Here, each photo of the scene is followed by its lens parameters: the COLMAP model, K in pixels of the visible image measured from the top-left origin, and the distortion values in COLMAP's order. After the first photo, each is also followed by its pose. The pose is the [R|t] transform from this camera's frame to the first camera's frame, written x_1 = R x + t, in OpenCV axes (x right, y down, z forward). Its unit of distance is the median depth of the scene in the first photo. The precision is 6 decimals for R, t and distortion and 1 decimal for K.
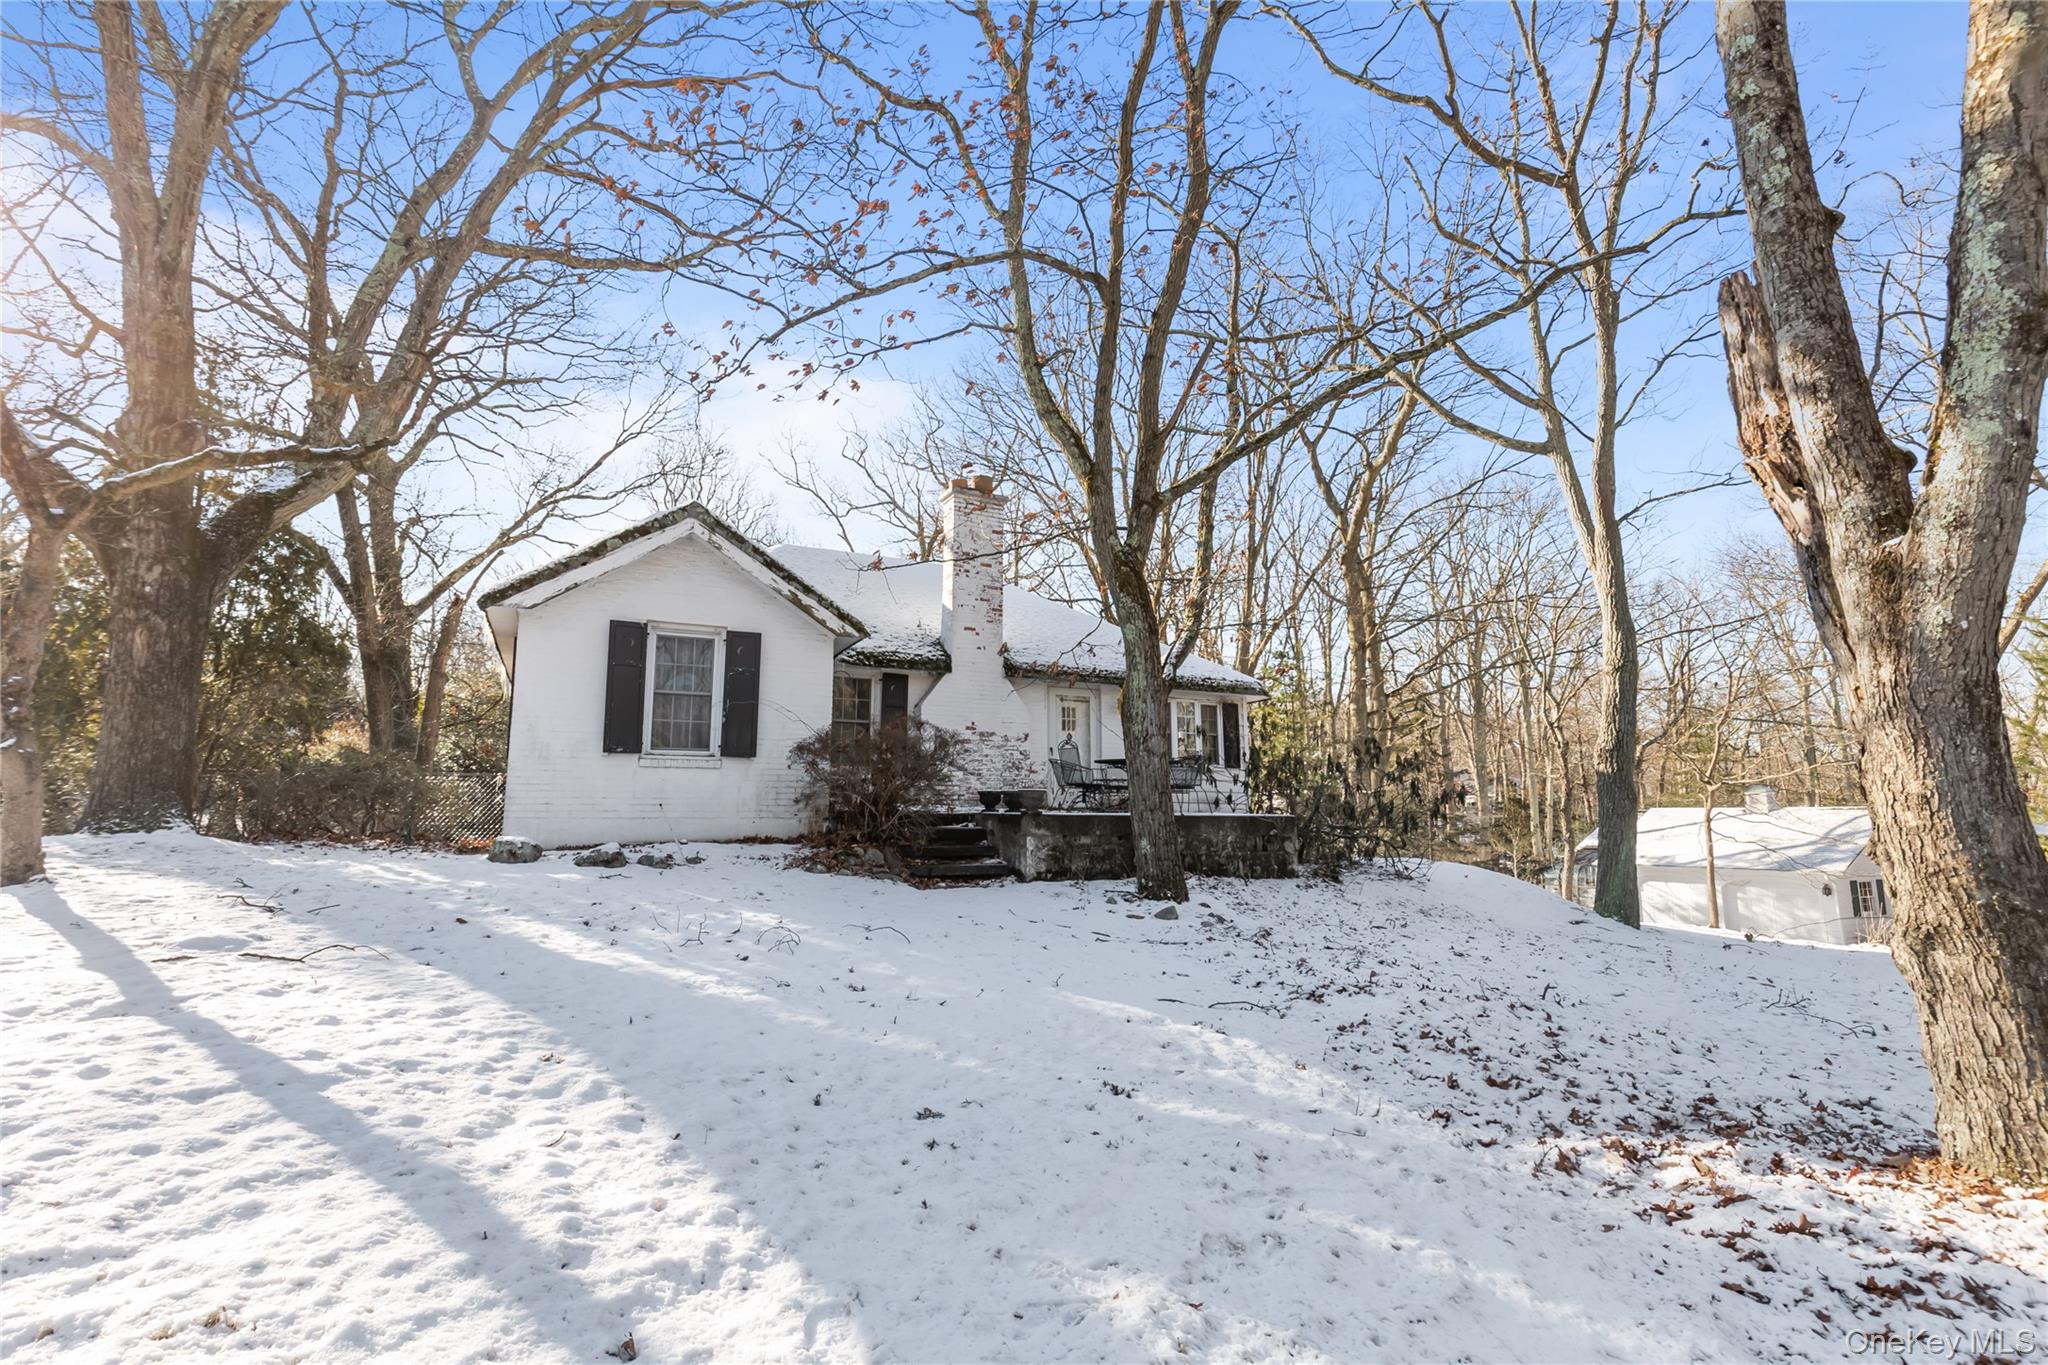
lens RADIAL K [[923.2, 0, 1050.7], [0, 923.2, 689.9], [0, 0, 1]] dist [0.001238, -0.000020]
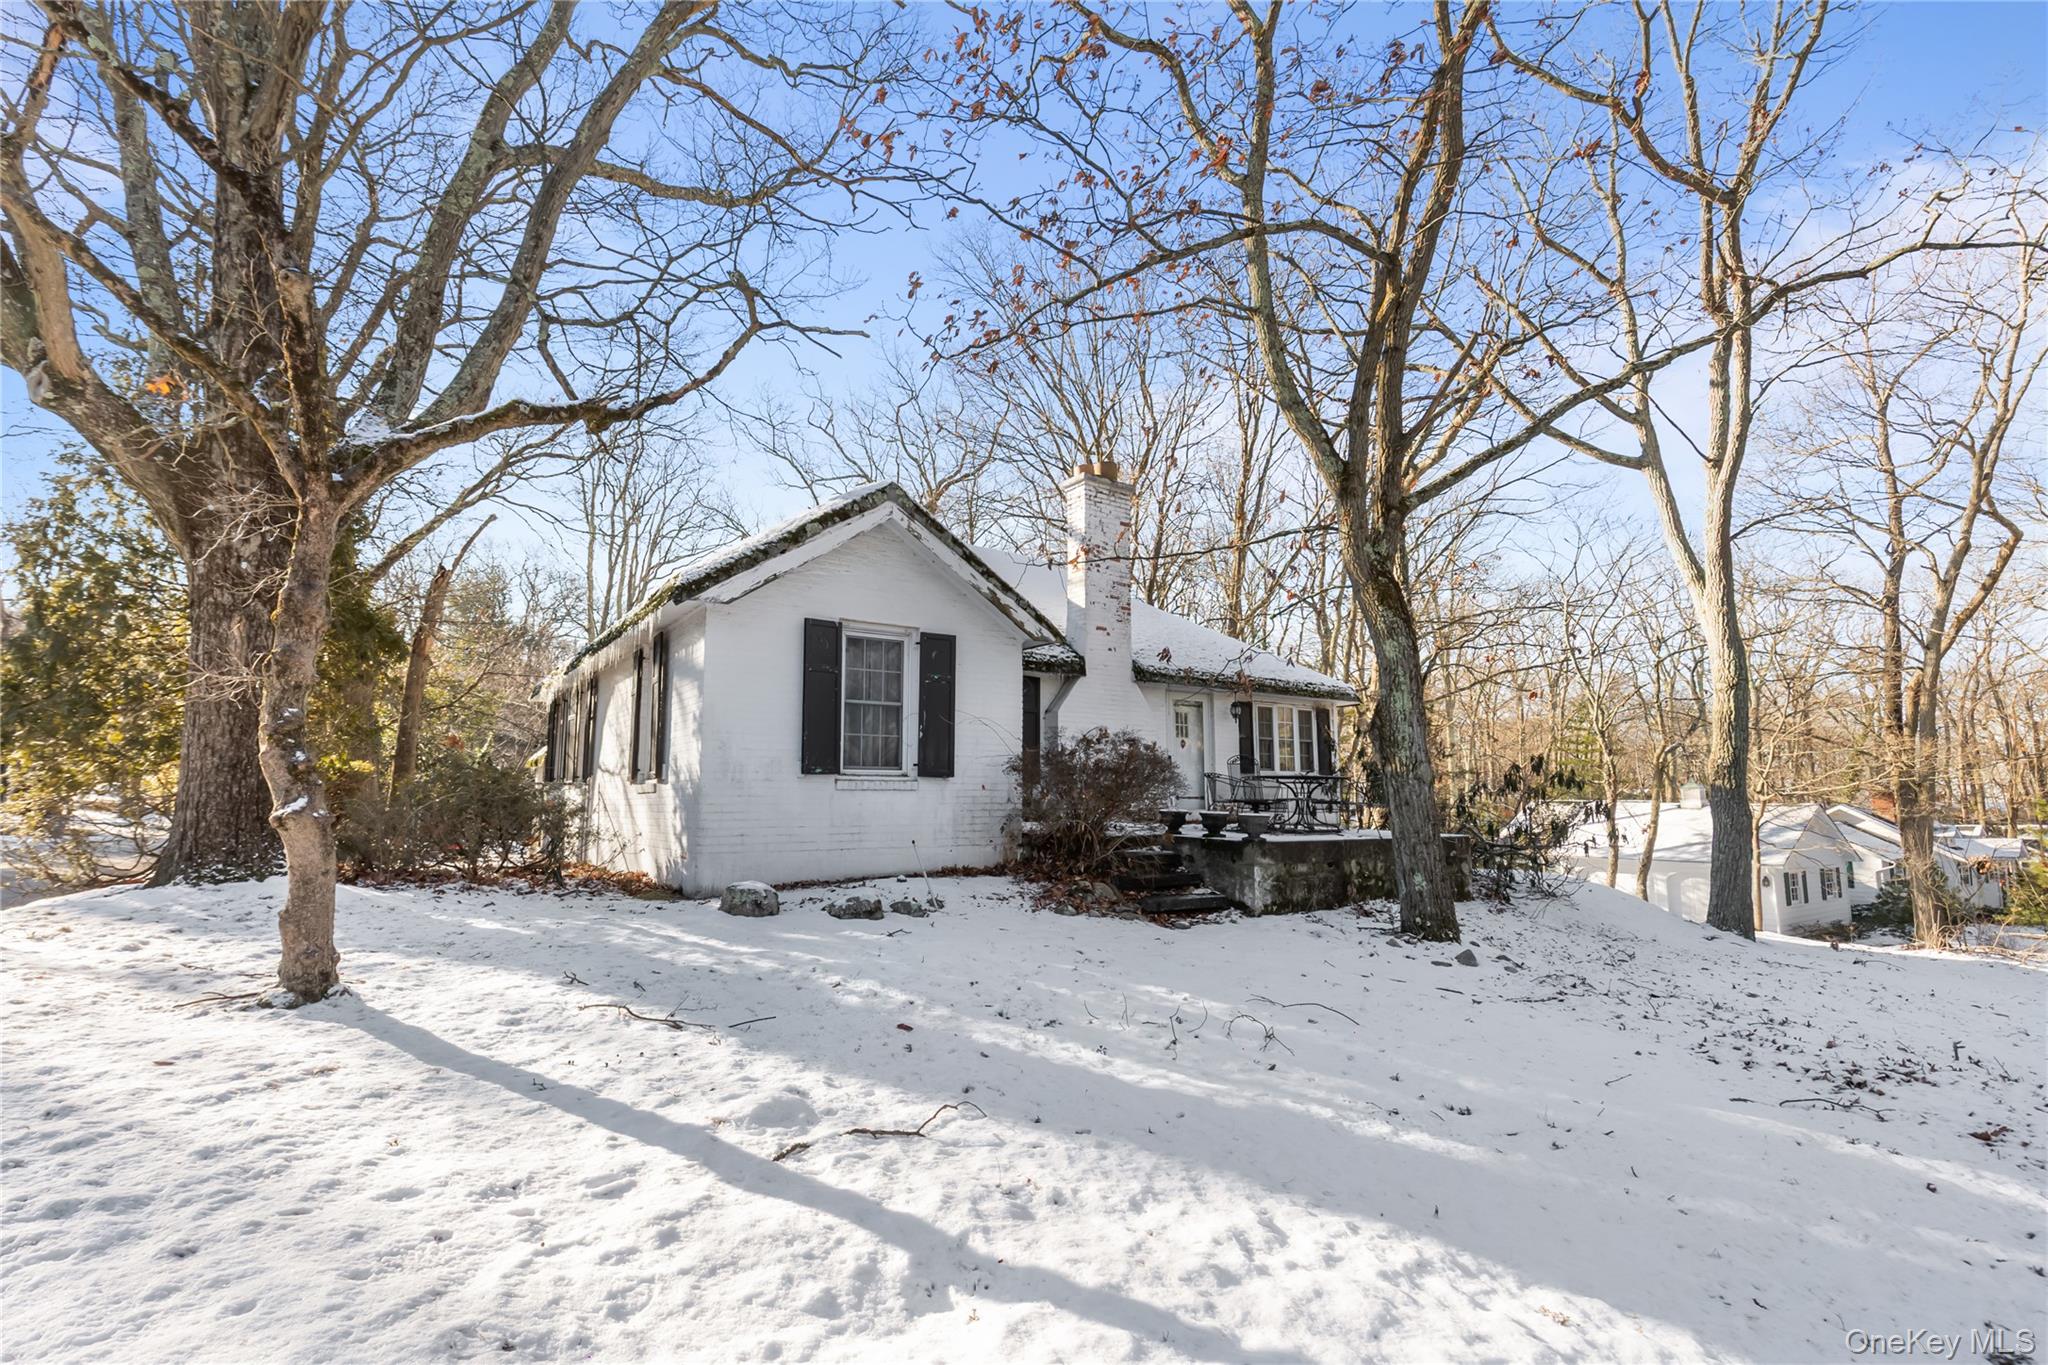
lens RADIAL K [[923.2, 0, 1050.7], [0, 923.2, 689.9], [0, 0, 1]] dist [0.001238, -0.000020]
pose [[0.991019, 0.019751, 0.132256, -0.340224], [-0.022766, 0.999513, 0.021325, -0.030710], [-0.131770, -0.024145, 0.990986, 0.116610]]
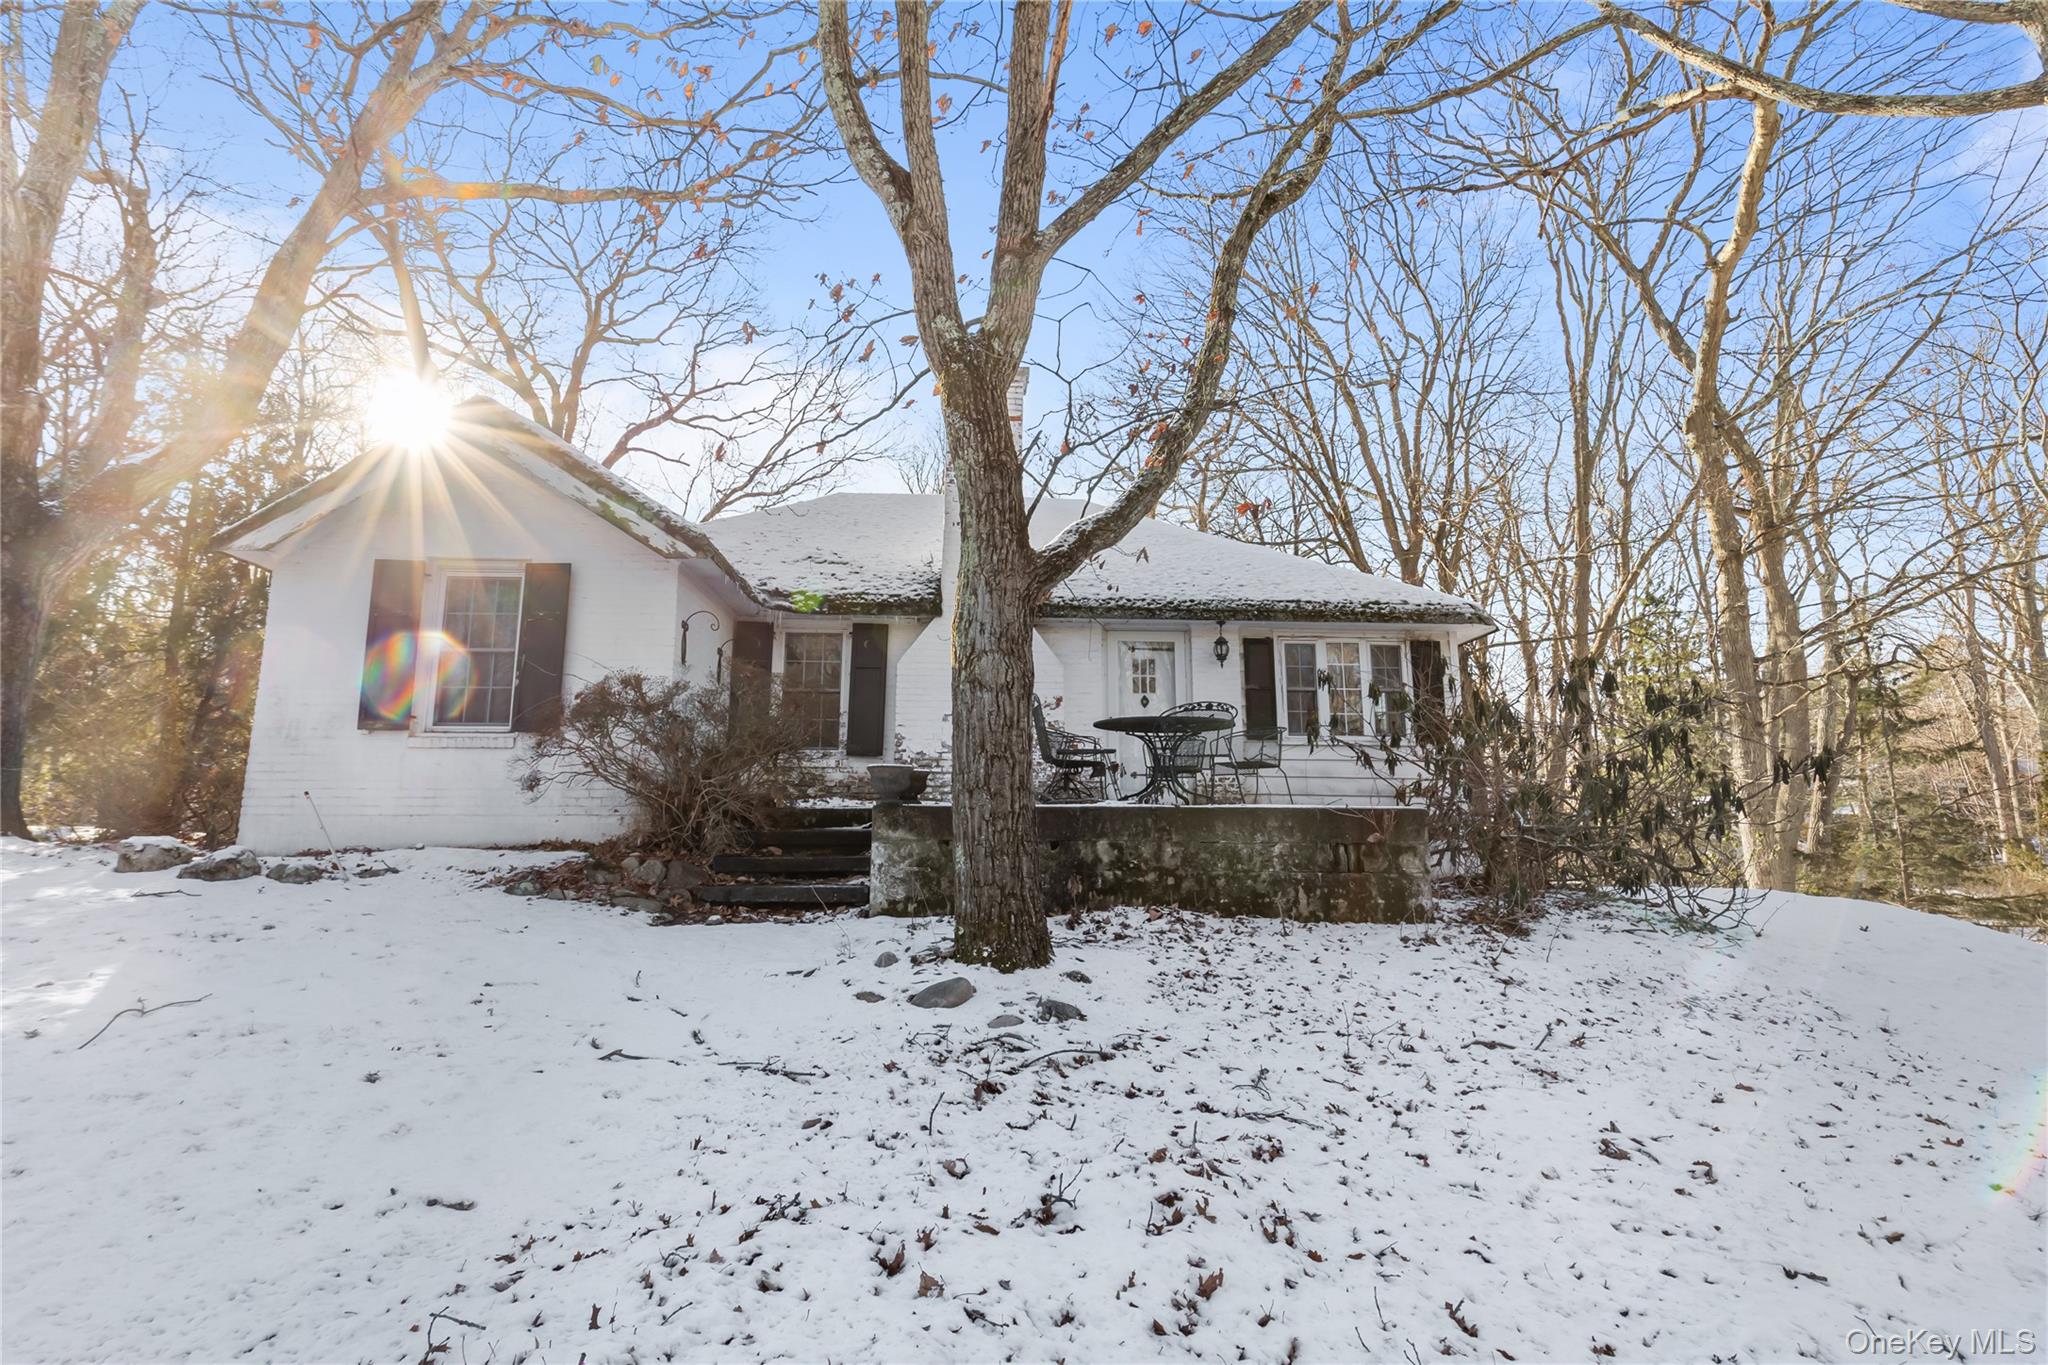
lens RADIAL K [[966.7, 0, 1039.9], [0, 966.7, 684.2], [0, 0, 1]] dist [0.004592, 0.000674]
pose [[0.921642, -0.062440, -0.382985, 0.316921], [0.055351, 0.998031, -0.029513, 0.077387], [0.384074, 0.006002, 0.923283, 0.437734]]
